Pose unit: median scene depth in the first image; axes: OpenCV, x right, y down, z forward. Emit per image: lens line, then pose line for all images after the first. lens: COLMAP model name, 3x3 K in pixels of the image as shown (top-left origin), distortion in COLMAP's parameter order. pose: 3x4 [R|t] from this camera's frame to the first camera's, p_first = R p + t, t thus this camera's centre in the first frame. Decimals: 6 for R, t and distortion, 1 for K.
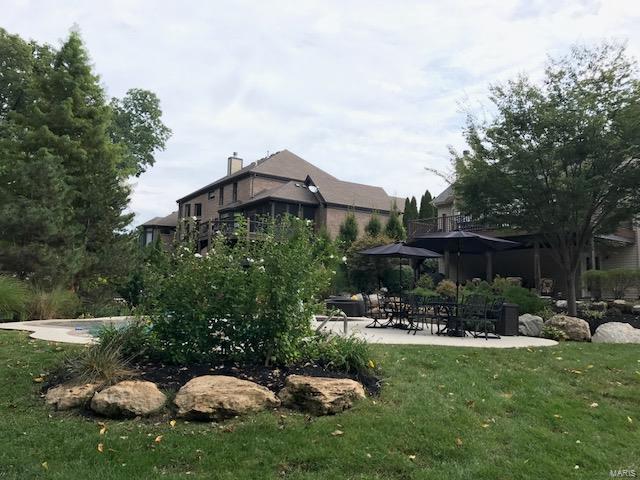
lens RADIAL K [[579.6, 0, 320.0], [0, 579.6, 240.0], [0, 0, 1]] dist [0.057716, -0.165537]
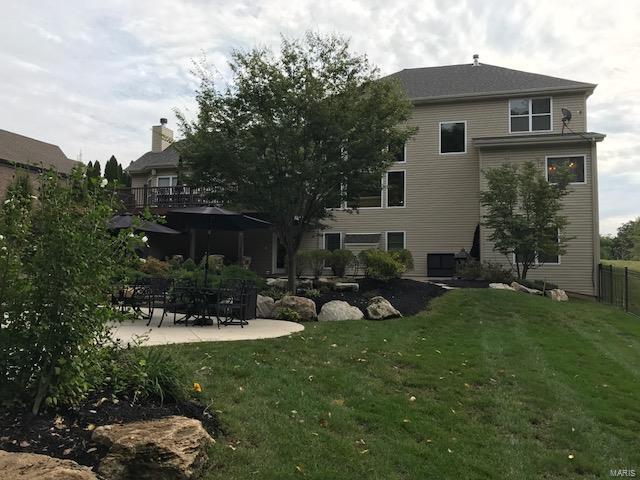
lens RADIAL K [[536.9, 0, 320.0], [0, 536.9, 240.0], [0, 0, 1]] dist [-0.039061, 0.008708]
pose [[0.783948, 0.027997, 0.620195, -0.117653], [-0.059301, 0.997792, 0.029915, 0.002026], [-0.617988, -0.060230, 0.783877, 0.226970]]
